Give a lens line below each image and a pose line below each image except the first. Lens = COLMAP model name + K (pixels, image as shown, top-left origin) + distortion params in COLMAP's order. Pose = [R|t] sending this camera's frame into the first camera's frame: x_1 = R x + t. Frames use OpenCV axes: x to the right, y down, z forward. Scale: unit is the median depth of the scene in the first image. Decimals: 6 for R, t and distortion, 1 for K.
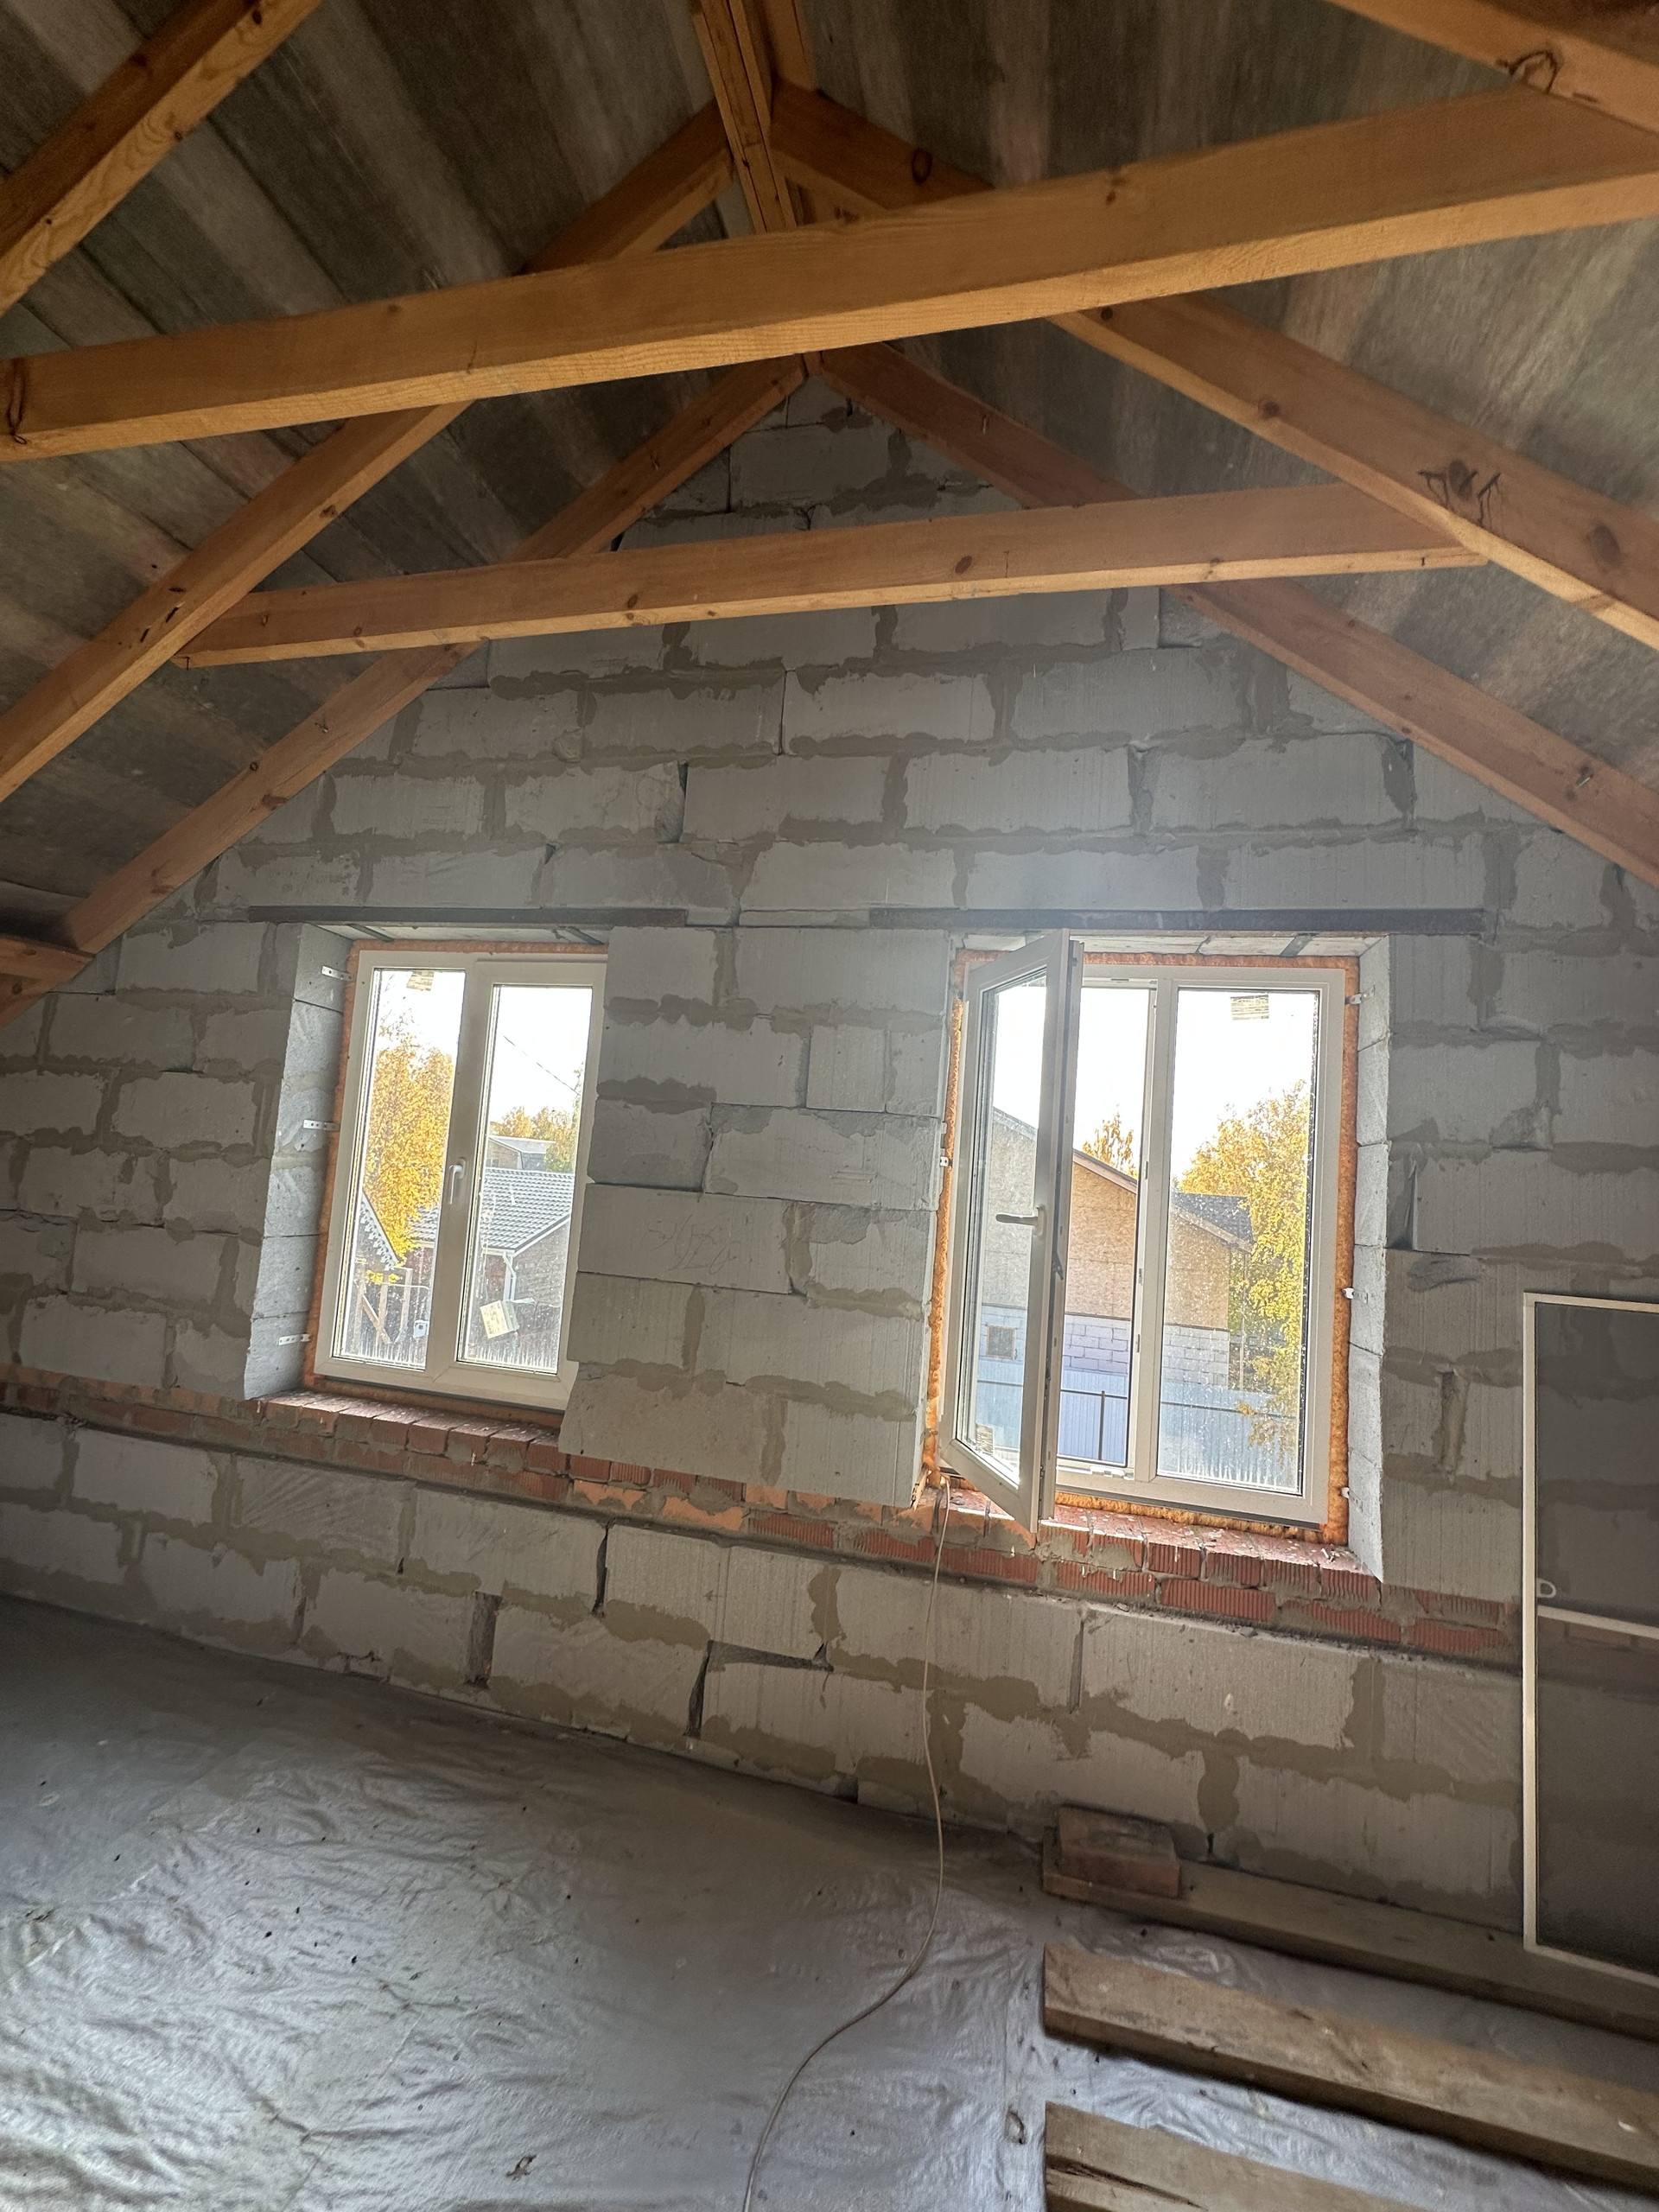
lens RADIAL K [[890.0, 0, 829.5], [0, 890.0, 1106.0], [0, 0, 1]] dist [-0.001501, -0.000142]
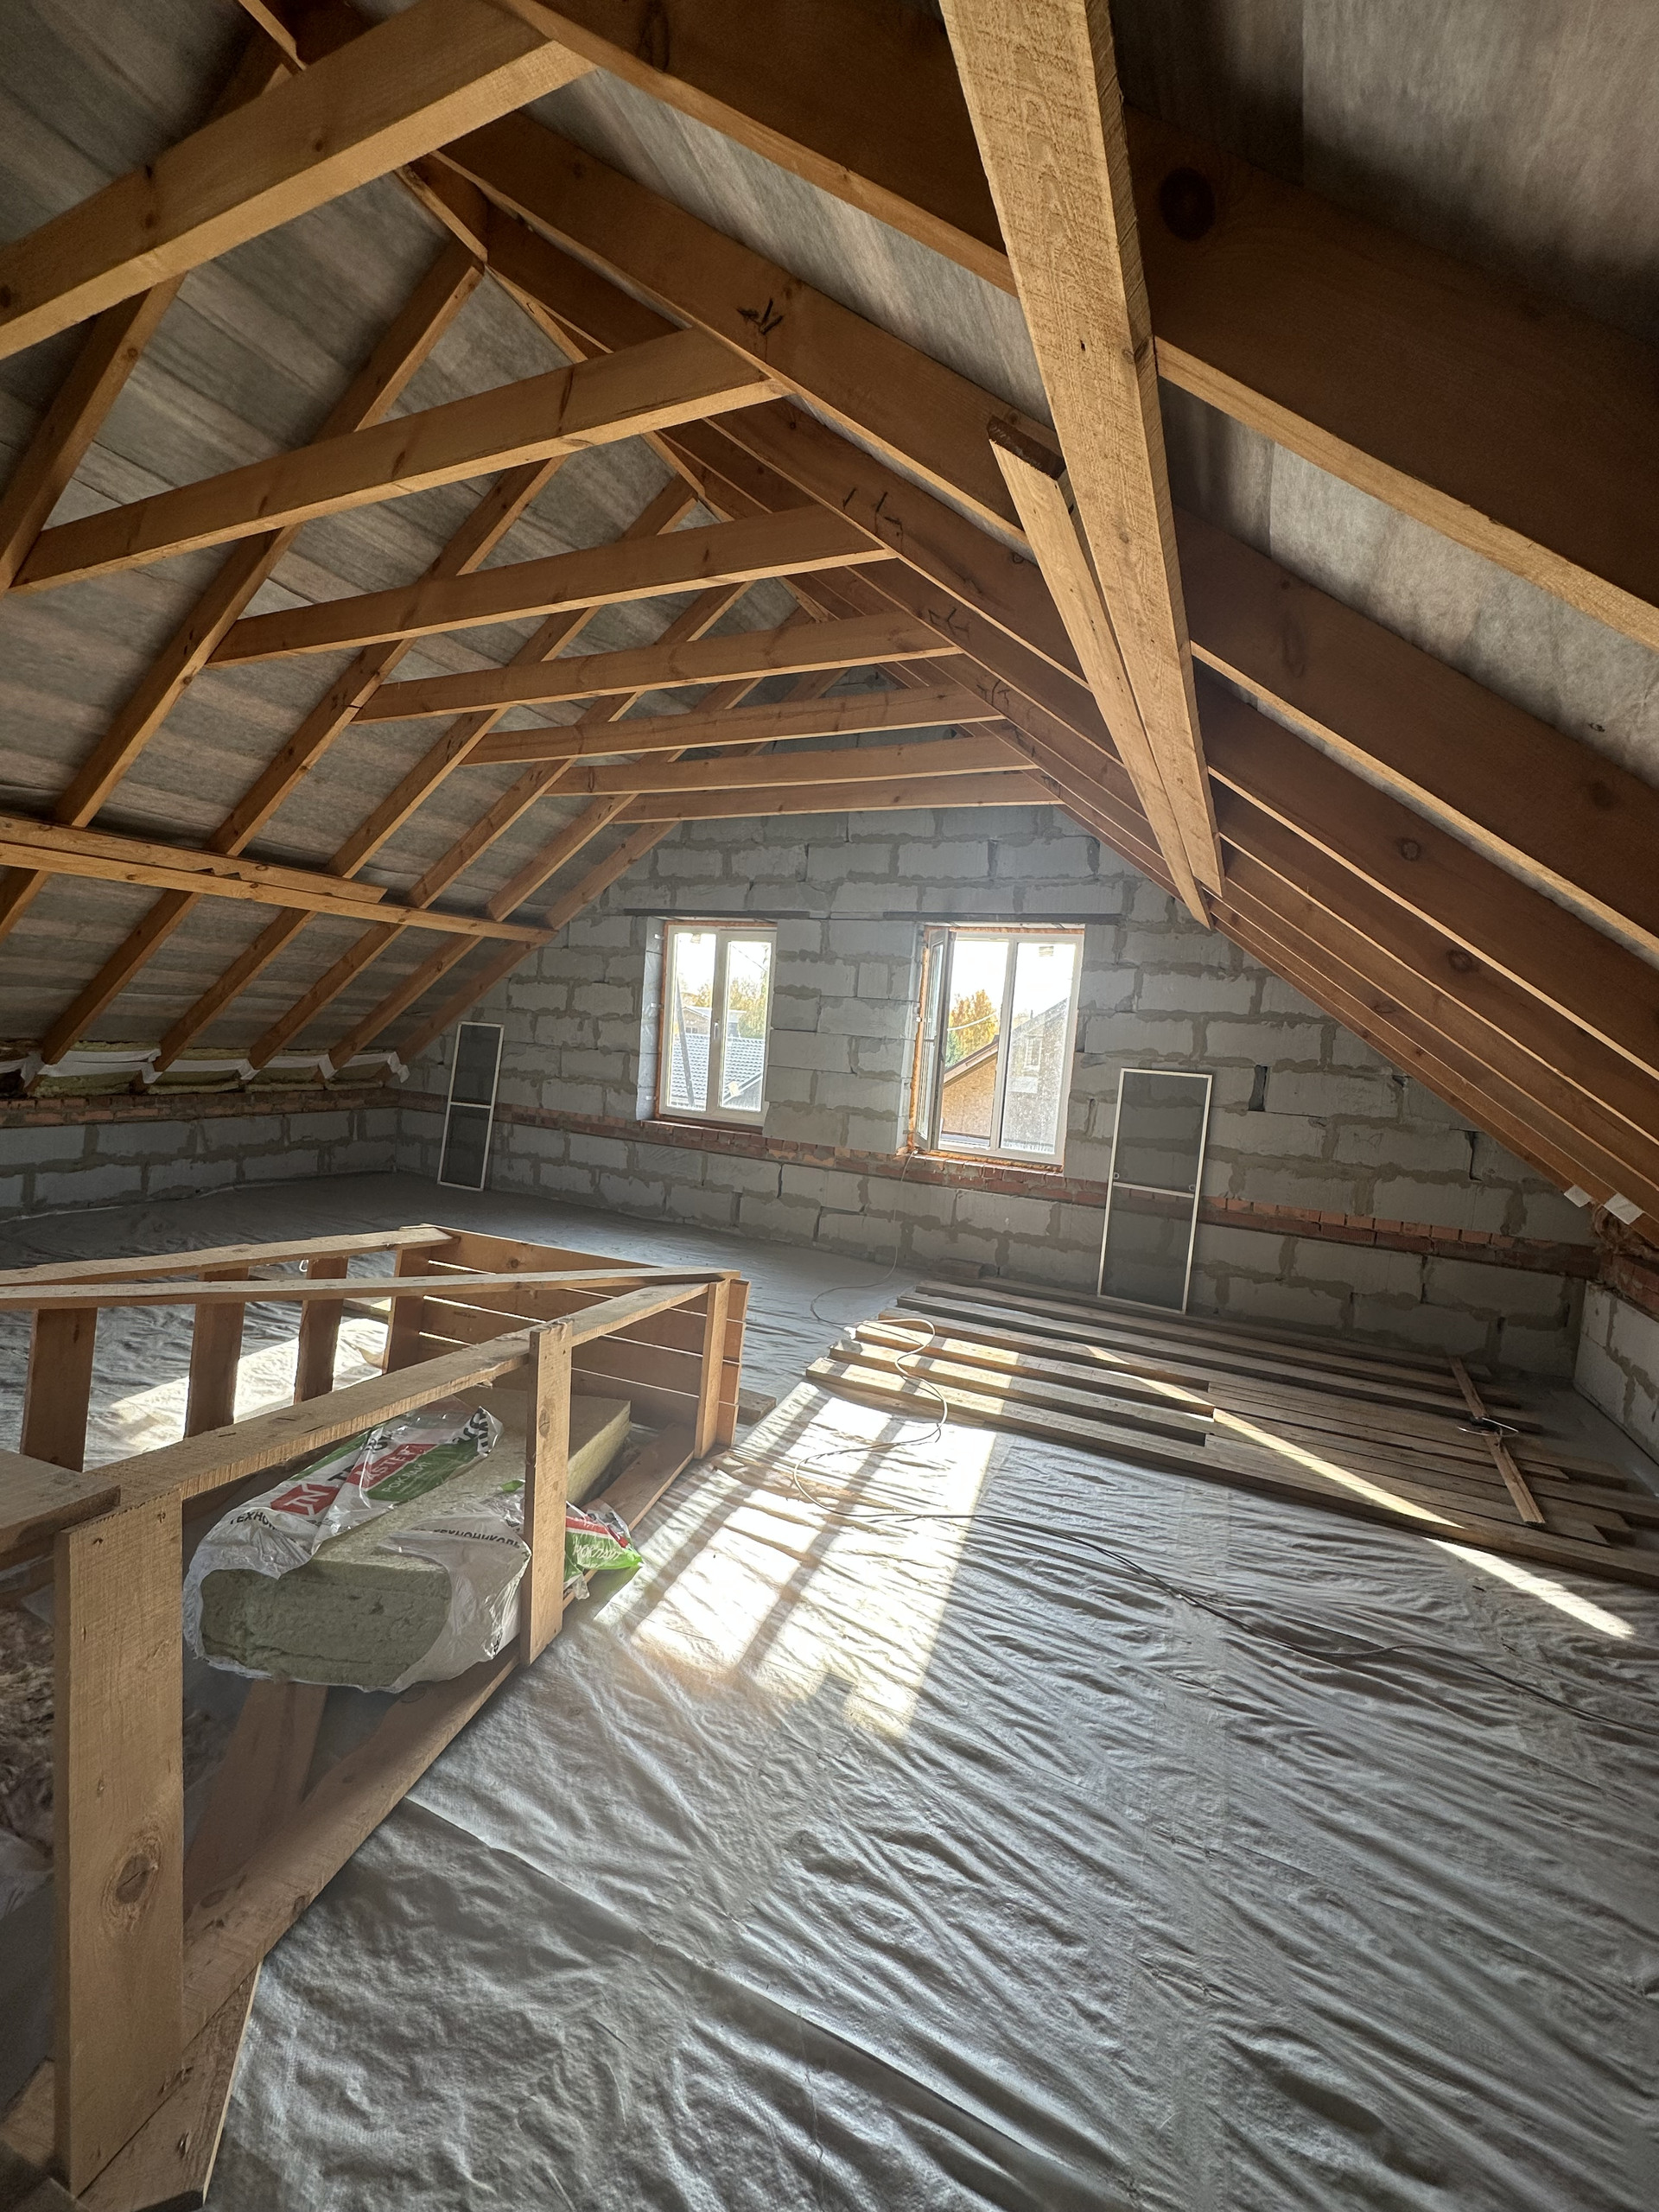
lens RADIAL K [[890.0, 0, 829.5], [0, 890.0, 1106.0], [0, 0, 1]] dist [-0.001501, -0.000142]
pose [[0.978977, 0.014137, -0.203482, 0.375273], [0.015923, 0.989254, 0.145336, -0.054699], [0.203350, -0.145521, 0.968232, -1.325522]]
